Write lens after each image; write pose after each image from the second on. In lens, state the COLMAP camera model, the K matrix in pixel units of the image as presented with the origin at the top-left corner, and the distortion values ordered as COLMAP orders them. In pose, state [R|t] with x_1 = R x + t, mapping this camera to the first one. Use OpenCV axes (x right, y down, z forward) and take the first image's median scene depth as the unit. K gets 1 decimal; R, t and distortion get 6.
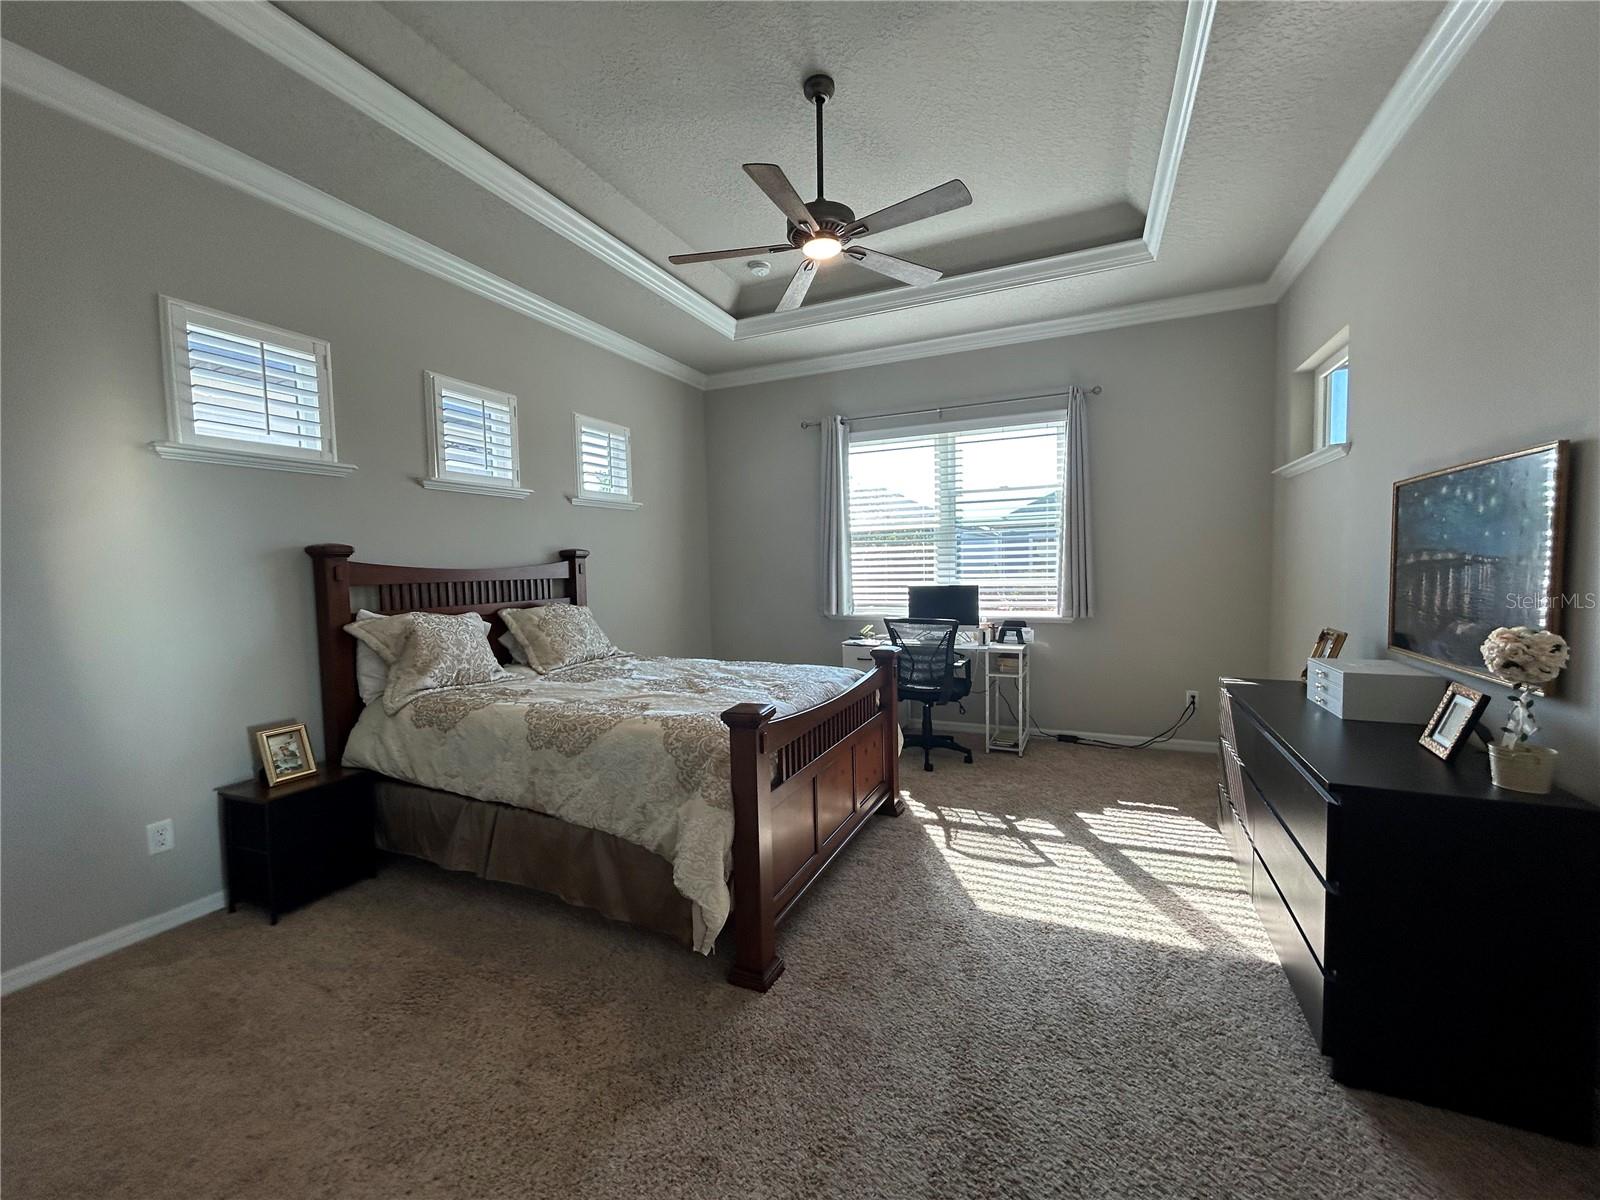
lens RADIAL K [[646.7, 0, 797.9], [0, 646.7, 602.2], [0, 0, 1]] dist [0.000775, 0.000609]
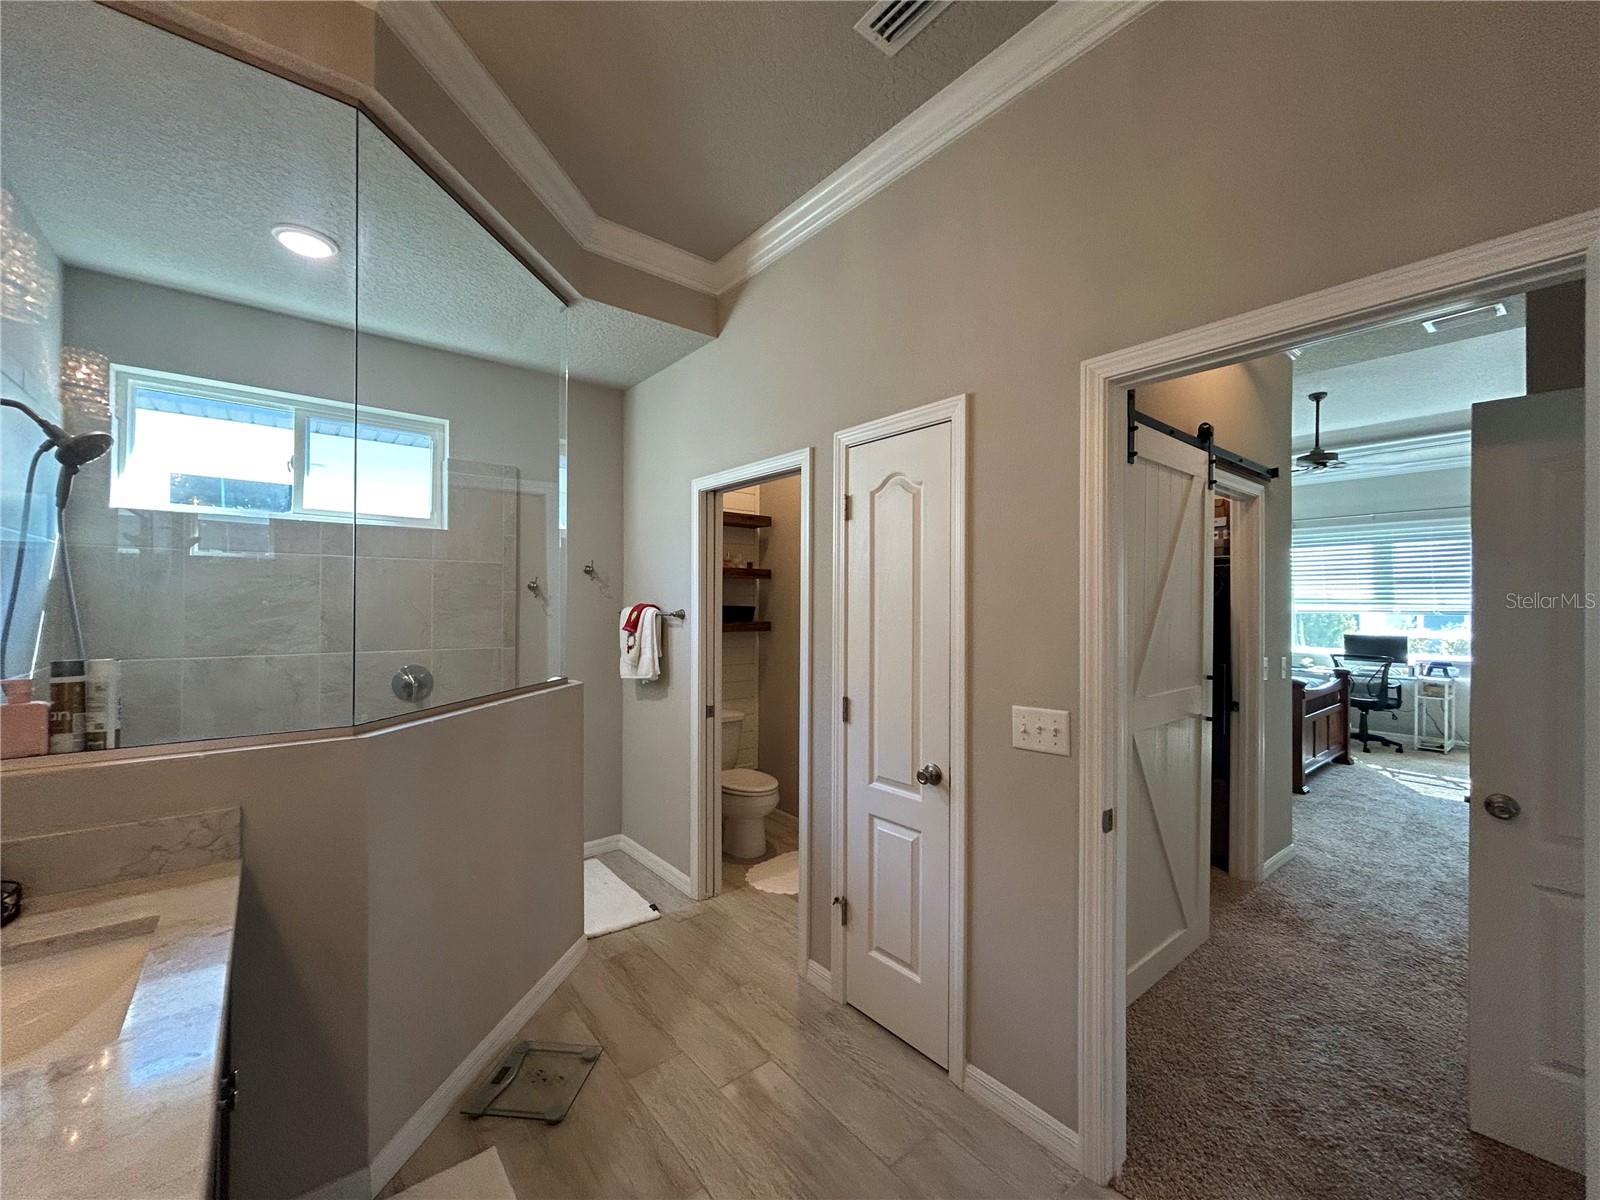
lens RADIAL K [[644.9, 0, 800.4], [0, 644.9, 604.4], [0, 0, 1]] dist [-0.001300, -0.000694]
pose [[0.894216, 0.025492, -0.446909, -0.412341], [-0.051944, 0.997542, -0.047034, 0.059729], [0.444611, 0.065273, 0.893342, -1.253967]]
